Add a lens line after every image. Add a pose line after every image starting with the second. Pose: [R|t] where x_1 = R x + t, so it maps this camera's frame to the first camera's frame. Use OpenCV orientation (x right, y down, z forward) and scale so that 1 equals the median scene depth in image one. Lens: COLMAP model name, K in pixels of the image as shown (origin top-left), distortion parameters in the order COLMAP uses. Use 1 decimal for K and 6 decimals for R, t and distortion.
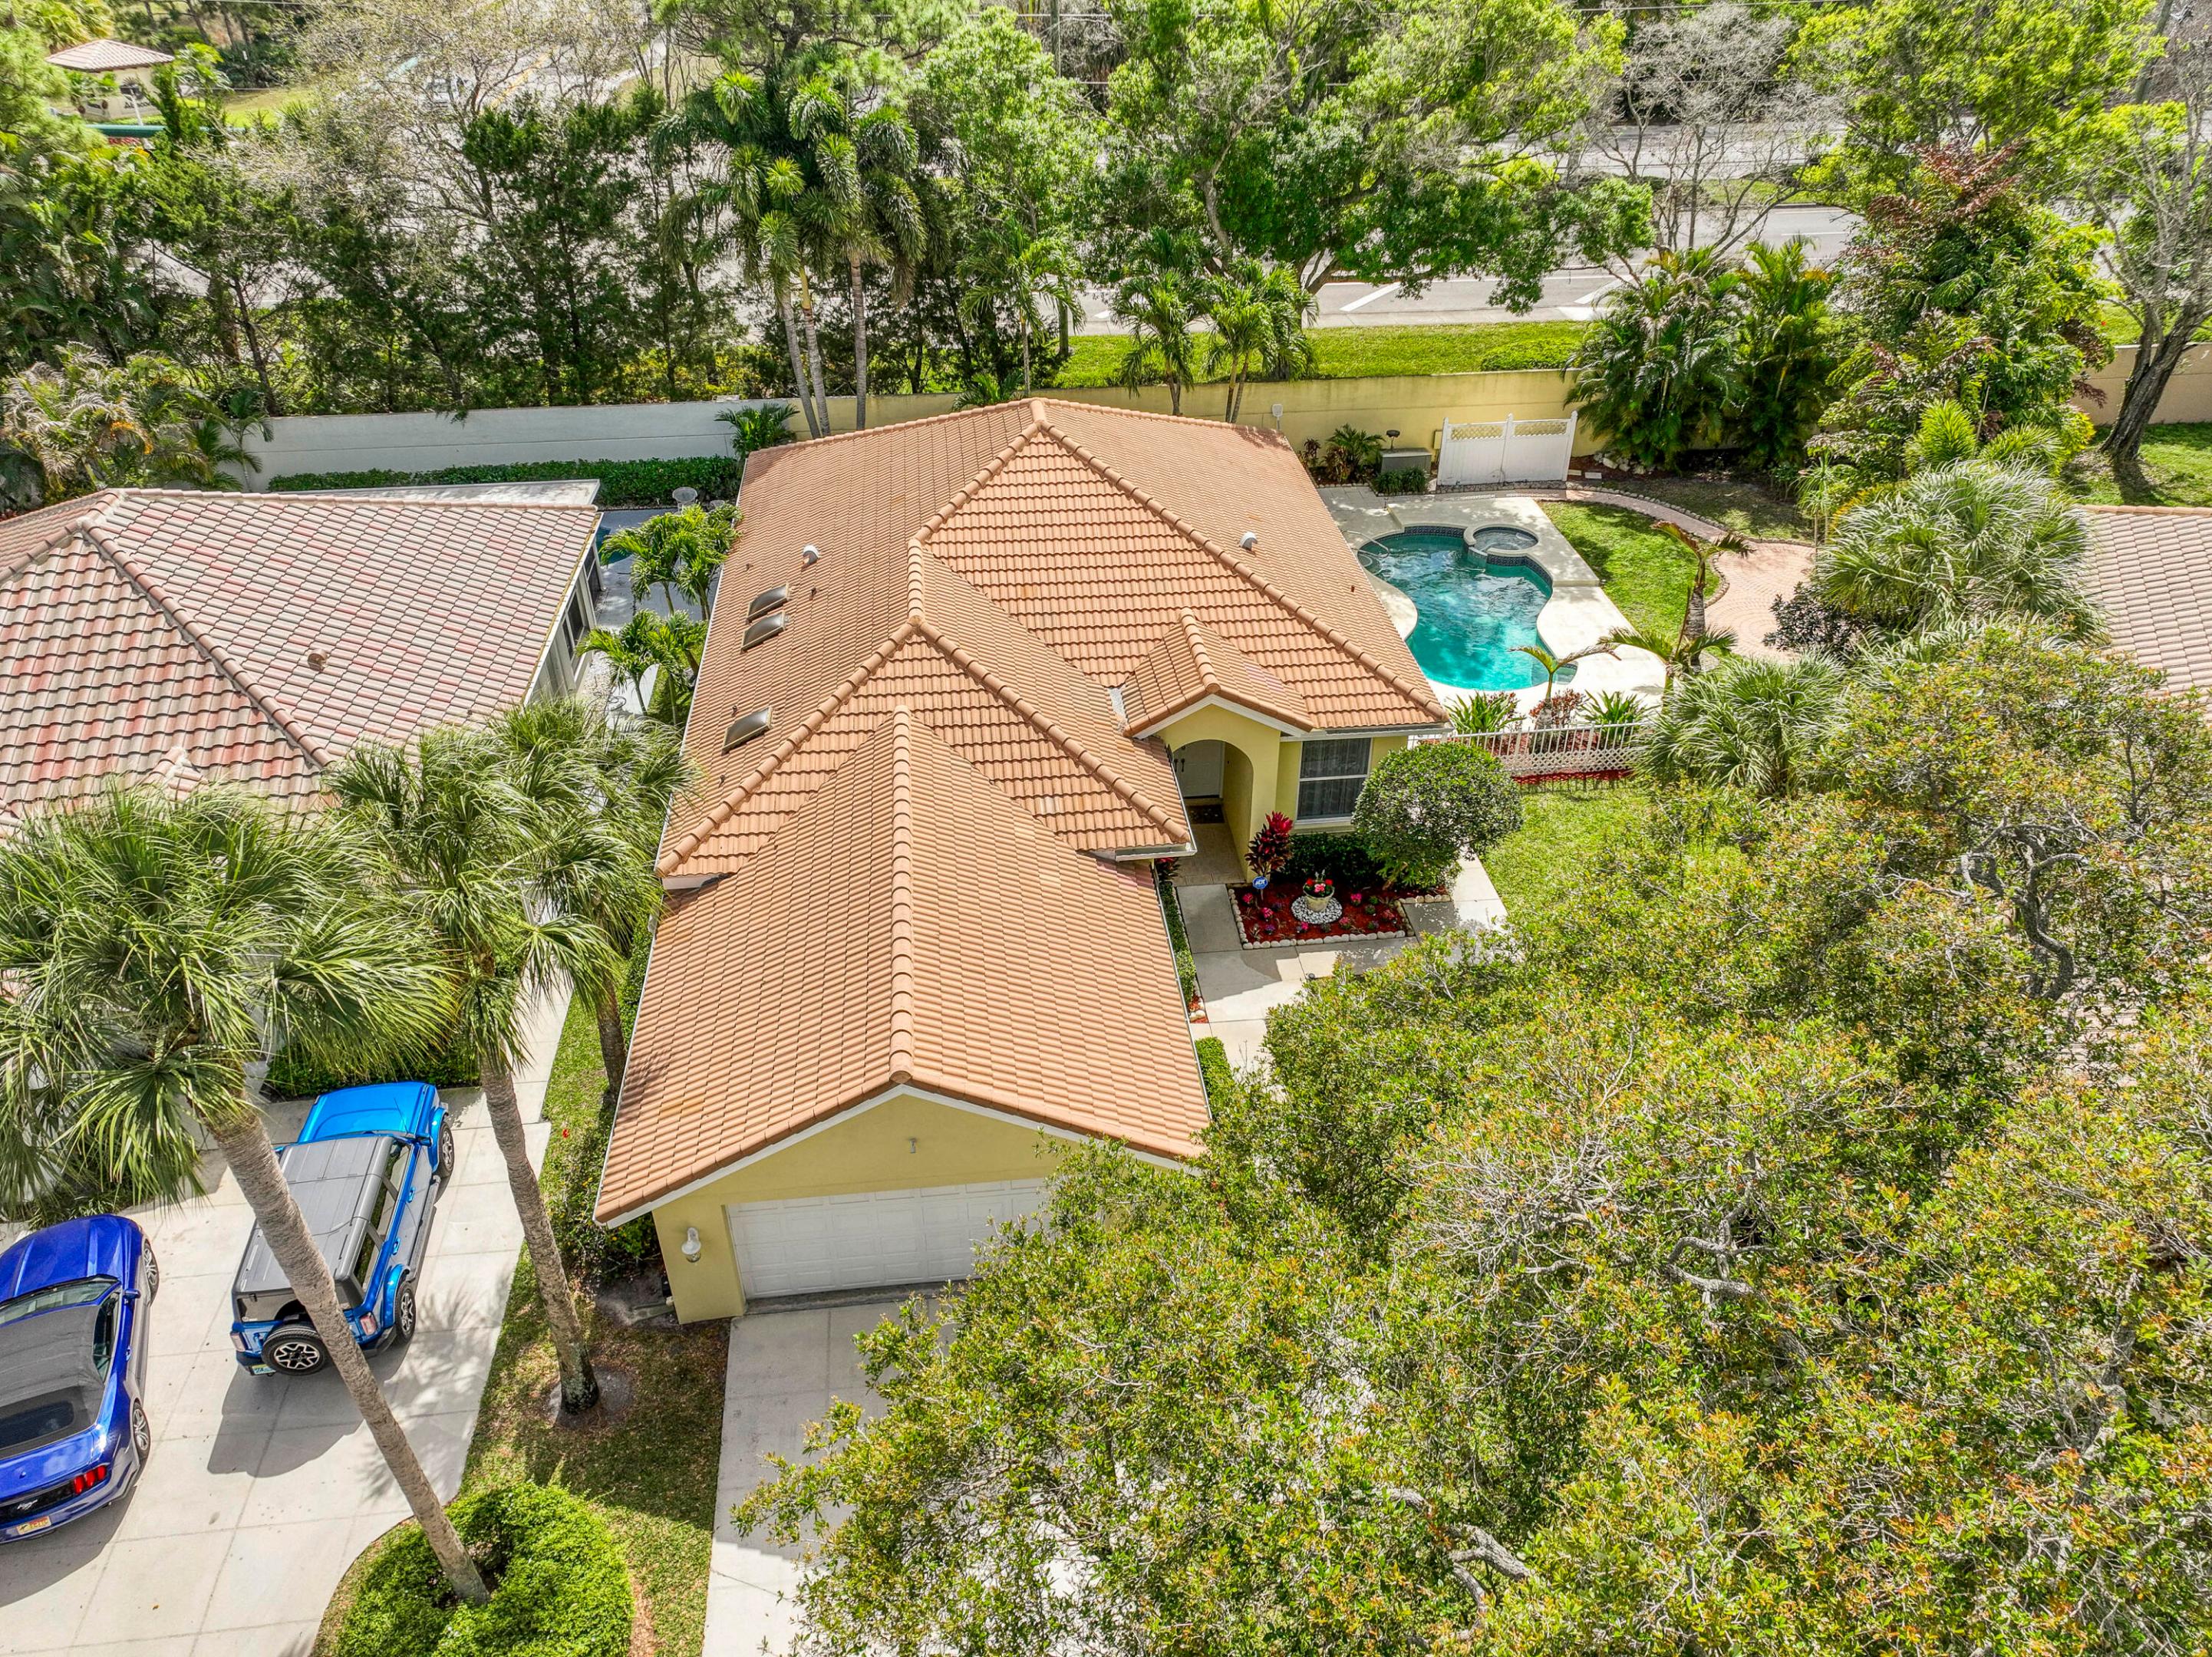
lens RADIAL K [[1547.4, 0, 1103.2], [0, 1547.4, 827.0], [0, 0, 1]] dist [0.000343, -0.001558]
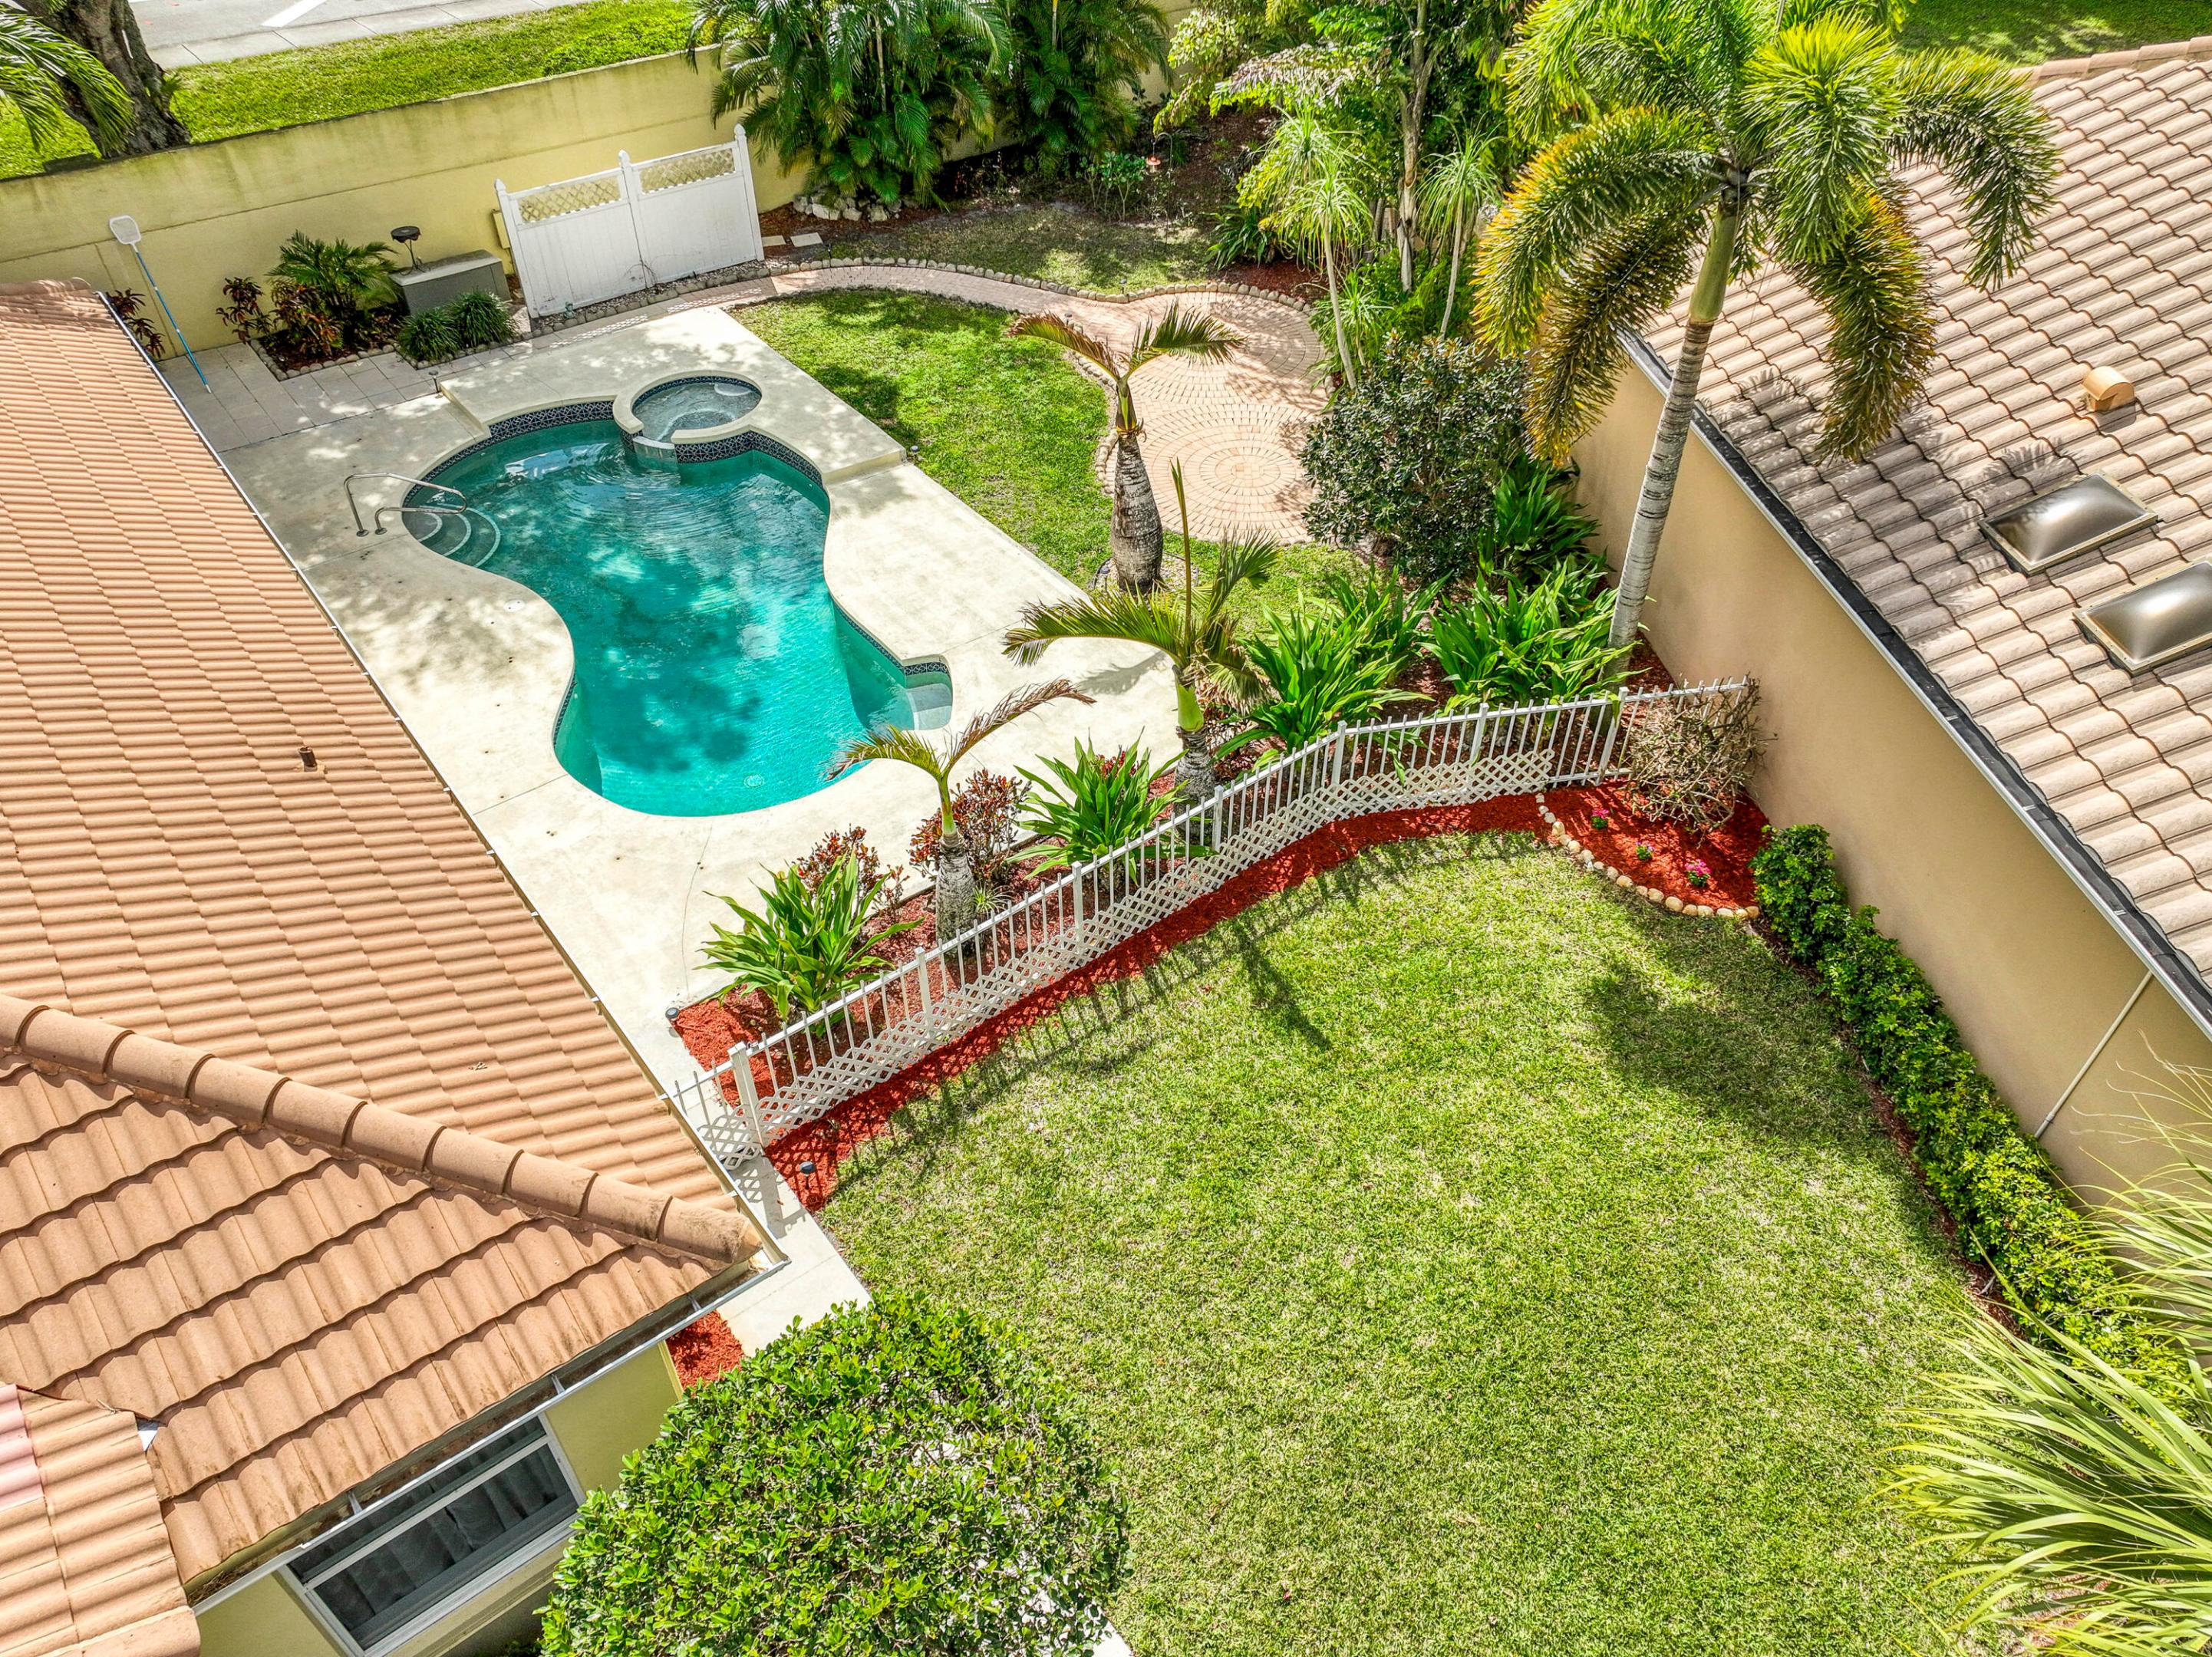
lens RADIAL K [[1547.4, 0, 1098.1], [0, 1547.4, 830.7], [0, 0, 1]] dist [0.000343, -0.001558]
pose [[0.854667, -0.343324, 0.389452, 0.122223], [0.288152, 0.937675, 0.194253, -0.110694], [-0.431871, -0.053800, 0.900329, 0.461967]]
